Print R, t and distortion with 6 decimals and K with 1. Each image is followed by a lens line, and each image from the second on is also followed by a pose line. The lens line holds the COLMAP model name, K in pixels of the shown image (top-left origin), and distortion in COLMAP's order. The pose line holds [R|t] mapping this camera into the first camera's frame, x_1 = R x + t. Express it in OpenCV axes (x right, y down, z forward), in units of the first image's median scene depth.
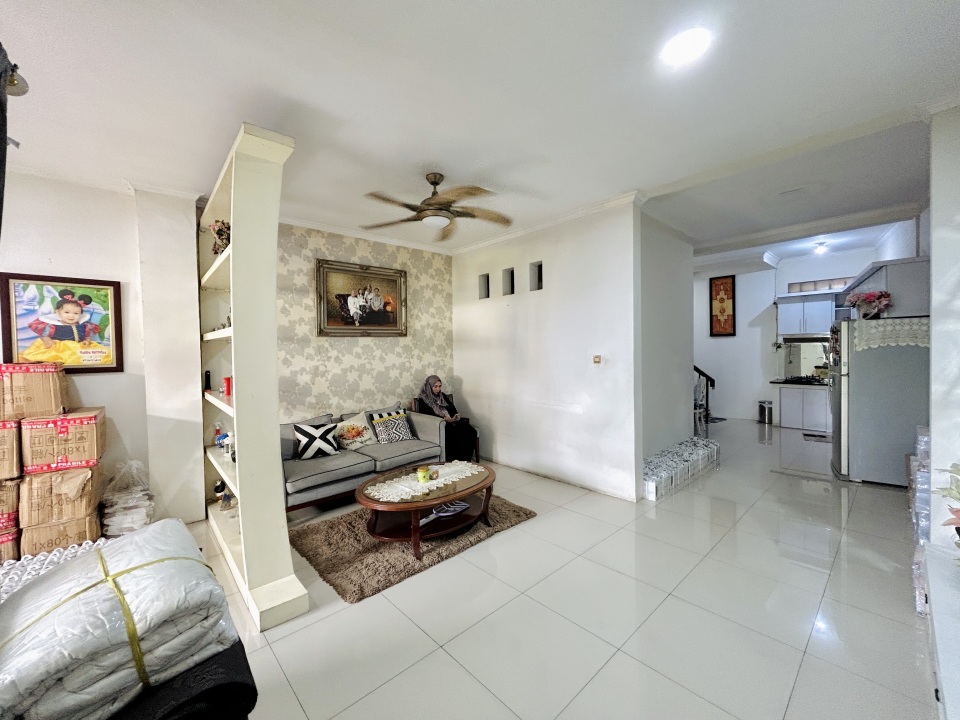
lens RADIAL K [[384.2, 0, 476.5], [0, 384.2, 358.1], [0, 0, 1]] dist [0.000970, 0.000130]
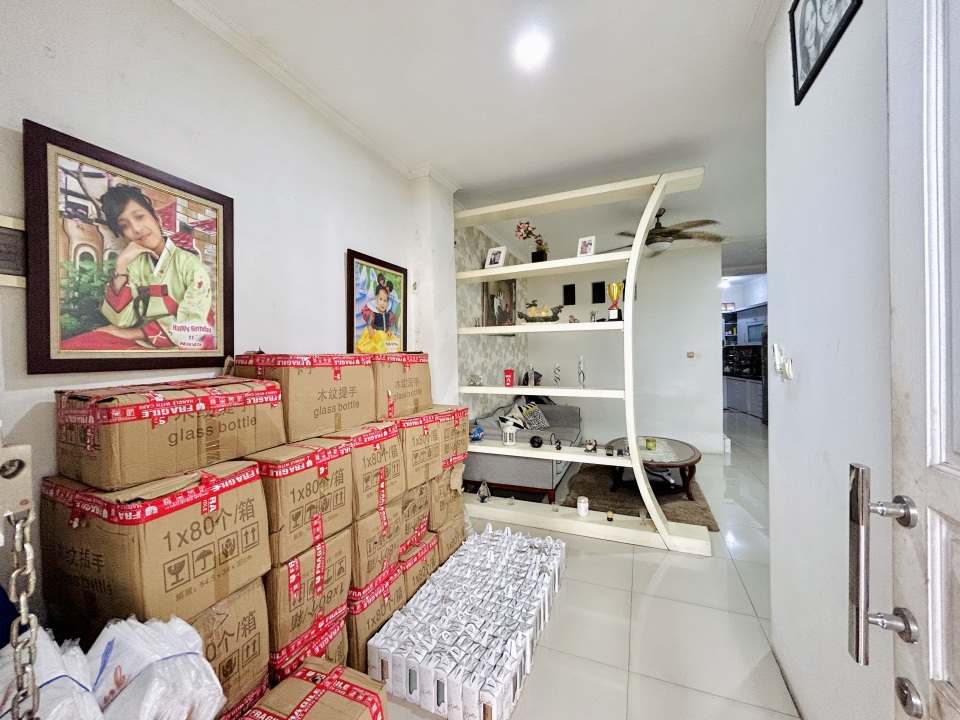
lens RADIAL K [[384.2, 0, 476.5], [0, 384.2, 358.1], [0, 0, 1]] dist [0.000970, 0.000130]
pose [[0.910862, -0.003821, 0.412693, -0.873201], [0.011590, 0.999800, -0.016324, 0.026390], [-0.412548, 0.019652, 0.910724, 0.062198]]
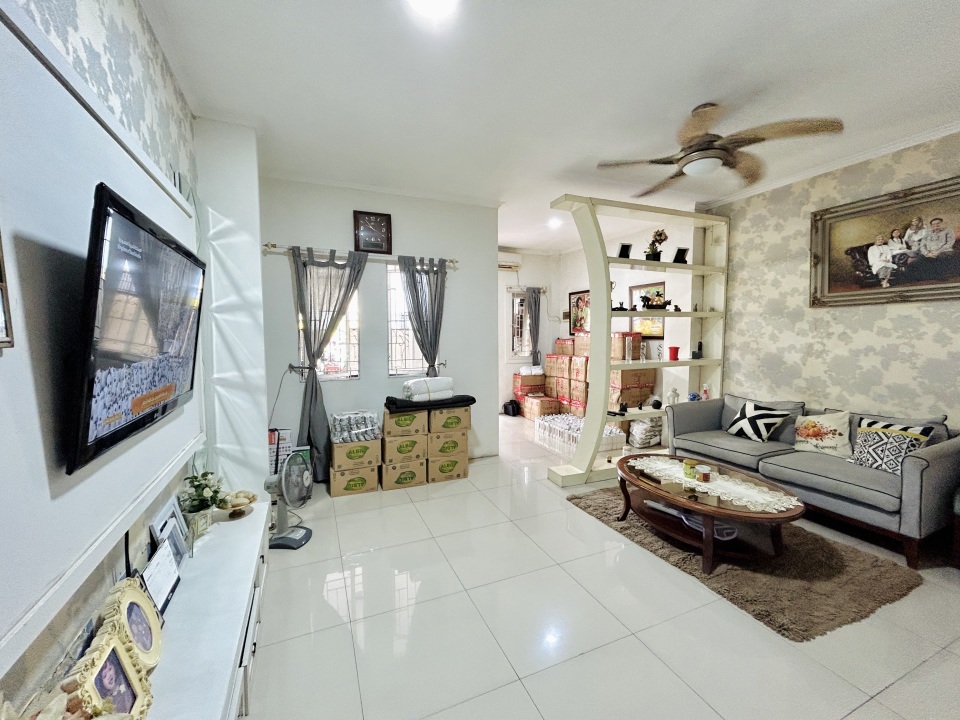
lens RADIAL K [[384.2, 0, 476.5], [0, 384.2, 358.1], [0, 0, 1]] dist [0.000970, 0.000130]
pose [[-0.327155, 0.084904, -0.941149, 0.613347], [-0.004519, 0.995804, 0.091405, -0.021516], [0.944960, 0.034157, -0.325398, 0.598889]]
